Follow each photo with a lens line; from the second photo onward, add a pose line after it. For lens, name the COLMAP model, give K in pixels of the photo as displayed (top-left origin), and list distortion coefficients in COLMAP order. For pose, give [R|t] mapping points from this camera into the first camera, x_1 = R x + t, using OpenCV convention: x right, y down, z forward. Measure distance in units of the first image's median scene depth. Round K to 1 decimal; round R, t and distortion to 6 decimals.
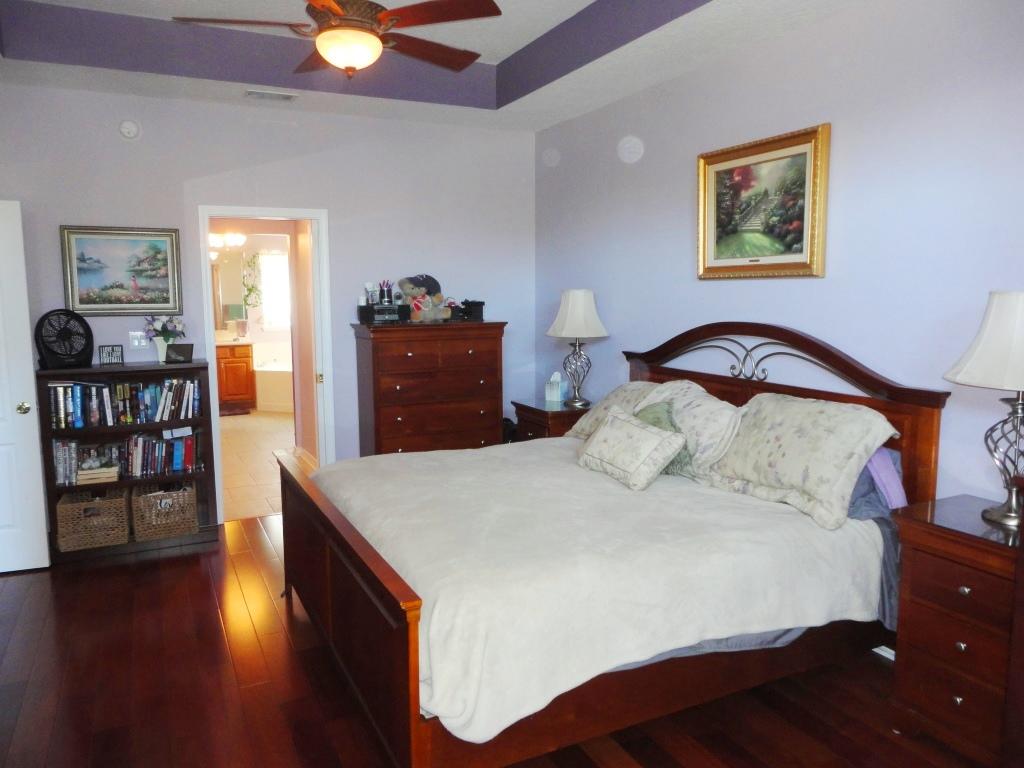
lens RADIAL K [[747.6, 0, 511.6], [0, 747.6, 380.0], [0, 0, 1]] dist [-0.003595, -0.006214]
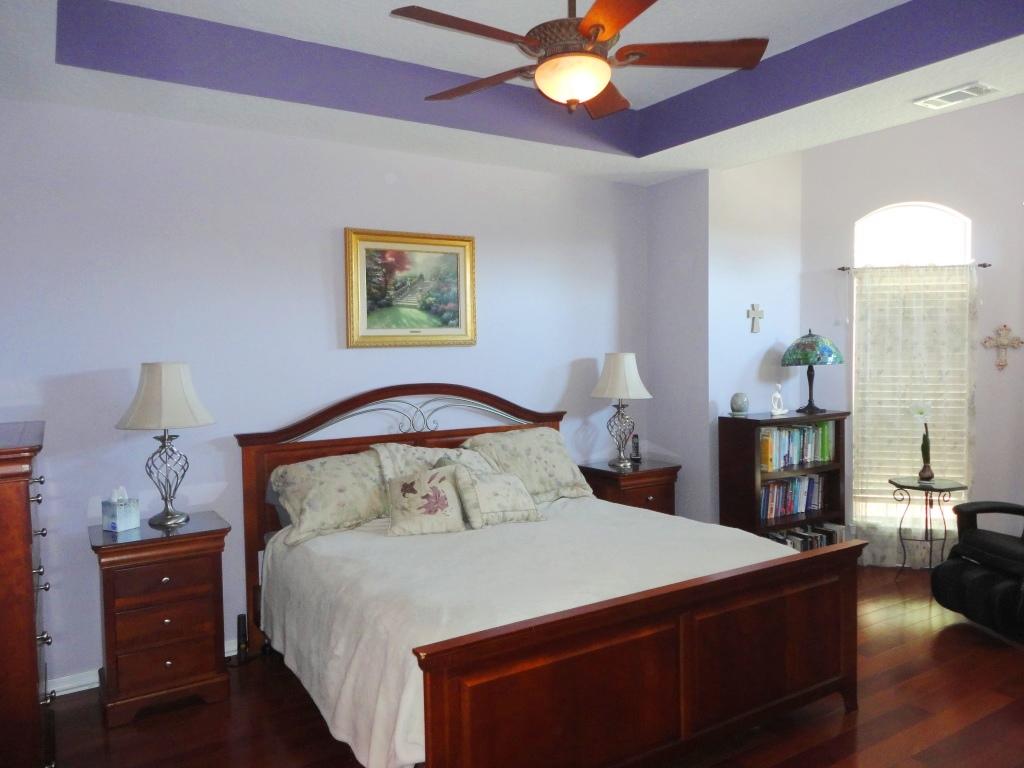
lens RADIAL K [[747.6, 0, 511.6], [0, 747.6, 380.0], [0, 0, 1]] dist [-0.003595, -0.006214]
pose [[-0.108284, -0.031956, 0.993606, -0.857846], [0.139848, 0.989054, 0.047051, -0.116801], [-0.984234, 0.144049, -0.102630, 0.968538]]
